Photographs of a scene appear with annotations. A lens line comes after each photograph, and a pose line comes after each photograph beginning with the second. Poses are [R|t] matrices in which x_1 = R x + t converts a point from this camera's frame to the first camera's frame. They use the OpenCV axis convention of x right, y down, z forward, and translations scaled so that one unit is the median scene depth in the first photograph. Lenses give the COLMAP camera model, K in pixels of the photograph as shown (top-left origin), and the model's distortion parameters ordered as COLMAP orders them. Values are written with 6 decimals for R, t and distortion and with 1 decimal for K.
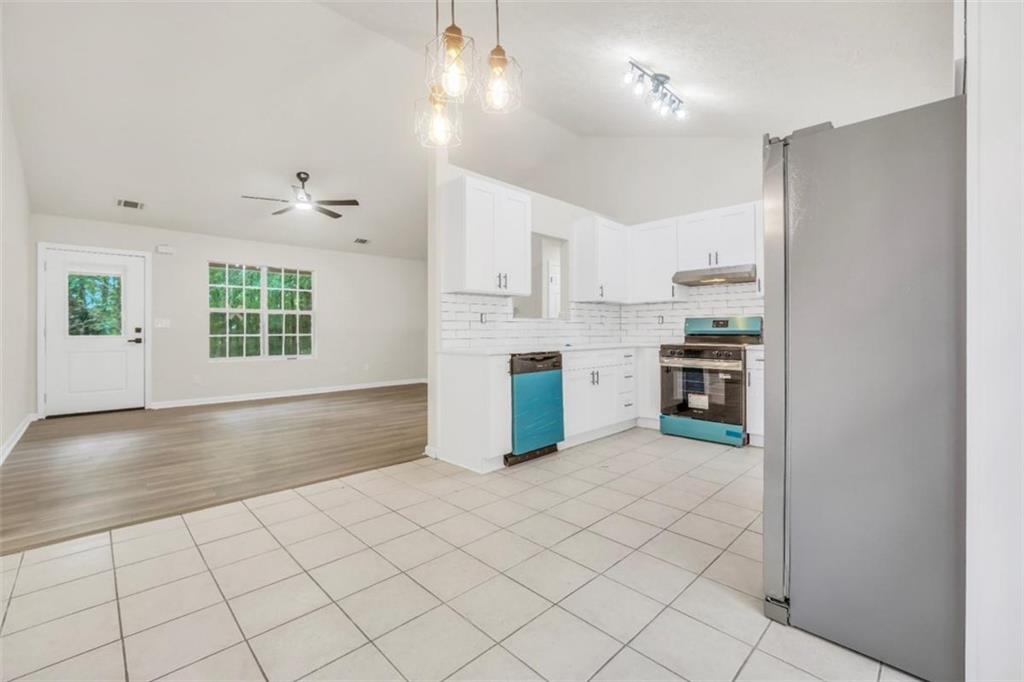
lens RADIAL K [[436.7, 0, 502.7], [0, 436.7, 333.1], [0, 0, 1]] dist [-0.004865, 0.000645]
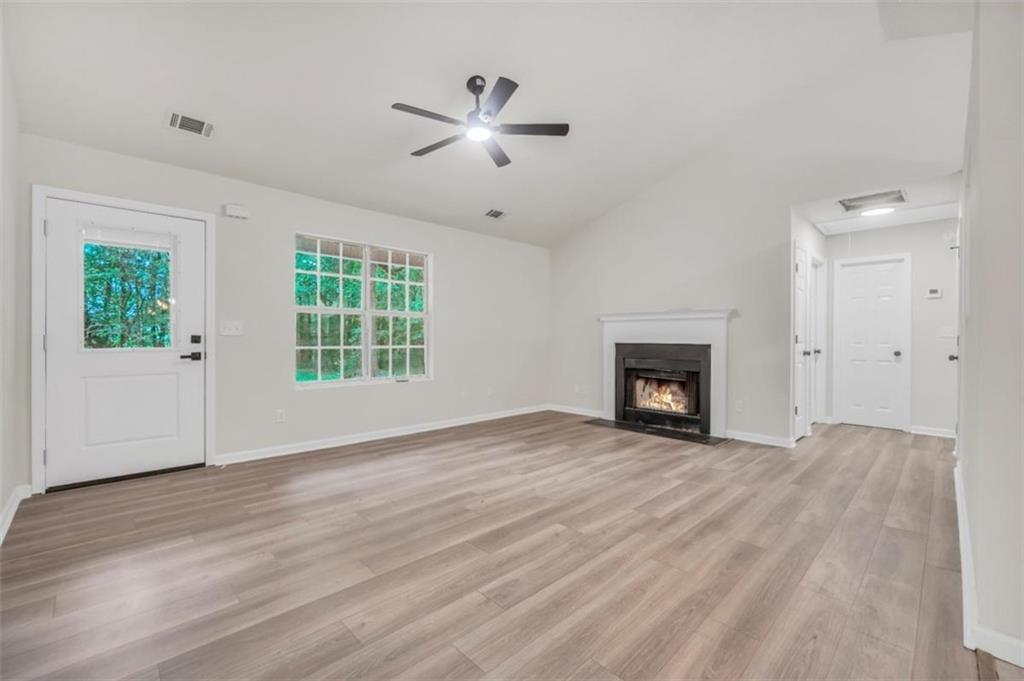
lens RADIAL K [[434.1, 0, 506.1], [0, 434.1, 343.0], [0, 0, 1]] dist [-0.009306, 0.000596]
pose [[0.999931, 0.005116, 0.010549, -0.365385], [-0.005162, 0.999977, 0.004392, -0.005828], [-0.010526, -0.004446, 0.999935, 0.346711]]
